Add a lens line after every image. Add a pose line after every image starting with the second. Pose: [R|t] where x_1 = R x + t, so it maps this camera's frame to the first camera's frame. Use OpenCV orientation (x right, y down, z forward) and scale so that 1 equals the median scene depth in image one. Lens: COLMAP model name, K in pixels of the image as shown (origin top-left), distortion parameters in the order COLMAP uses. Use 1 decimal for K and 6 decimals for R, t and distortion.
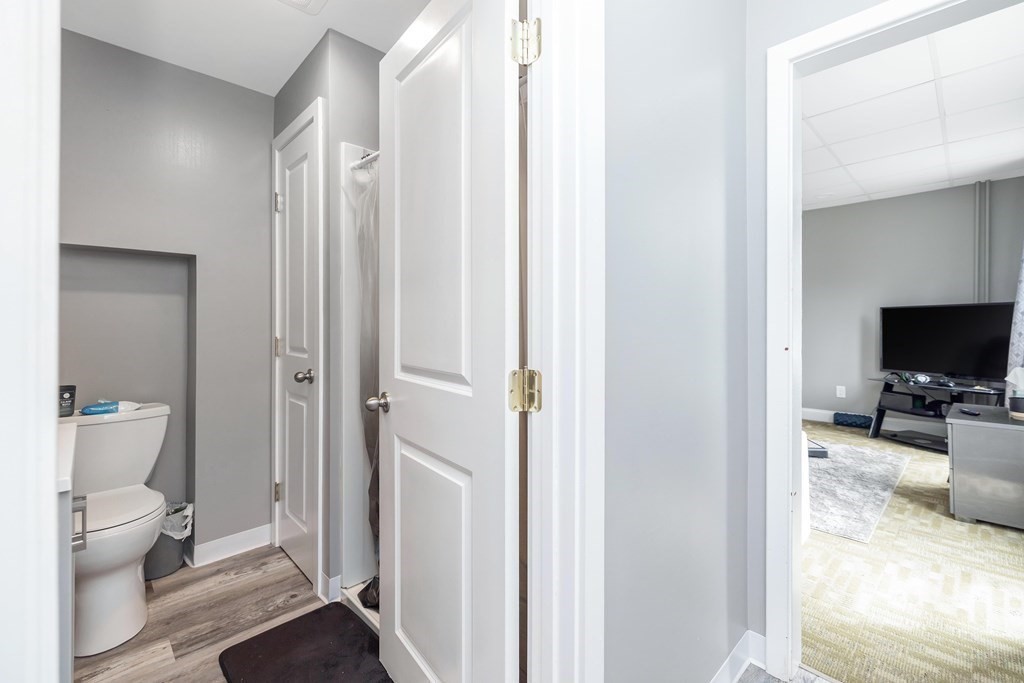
lens RADIAL K [[439.4, 0, 521.8], [0, 439.4, 333.5], [0, 0, 1]] dist [0.000470, -0.000132]
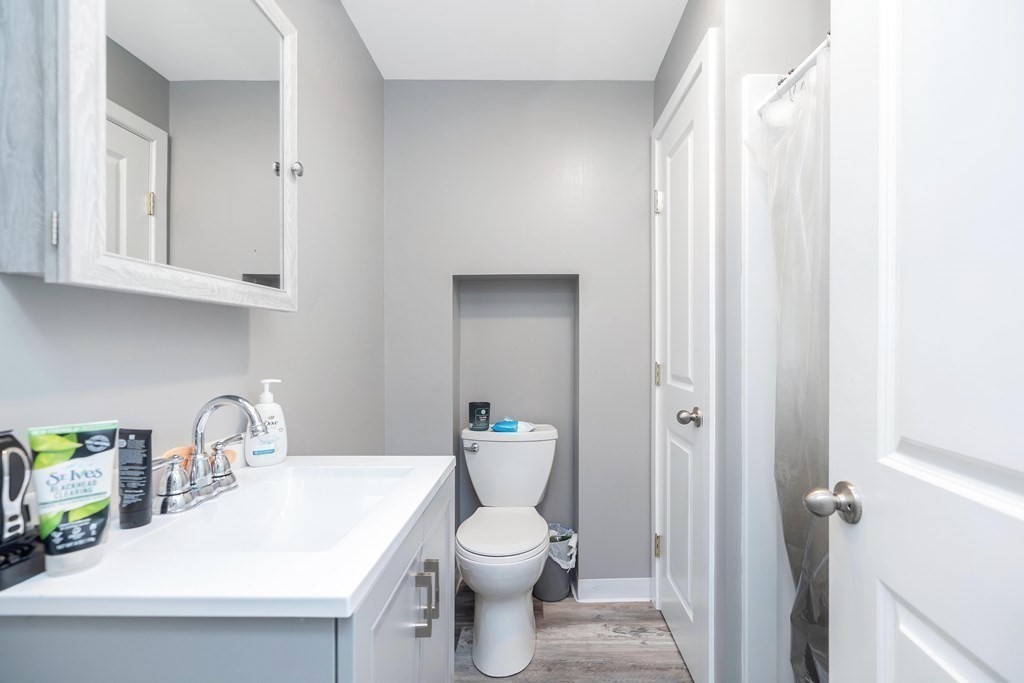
lens RADIAL K [[439.4, 0, 521.8], [0, 439.4, 333.5], [0, 0, 1]] dist [0.000470, -0.000132]
pose [[0.688654, -0.021043, -0.724785, -0.136345], [-0.012291, 0.999096, -0.040685, -0.010138], [0.724986, 0.036926, 0.687773, 0.254100]]
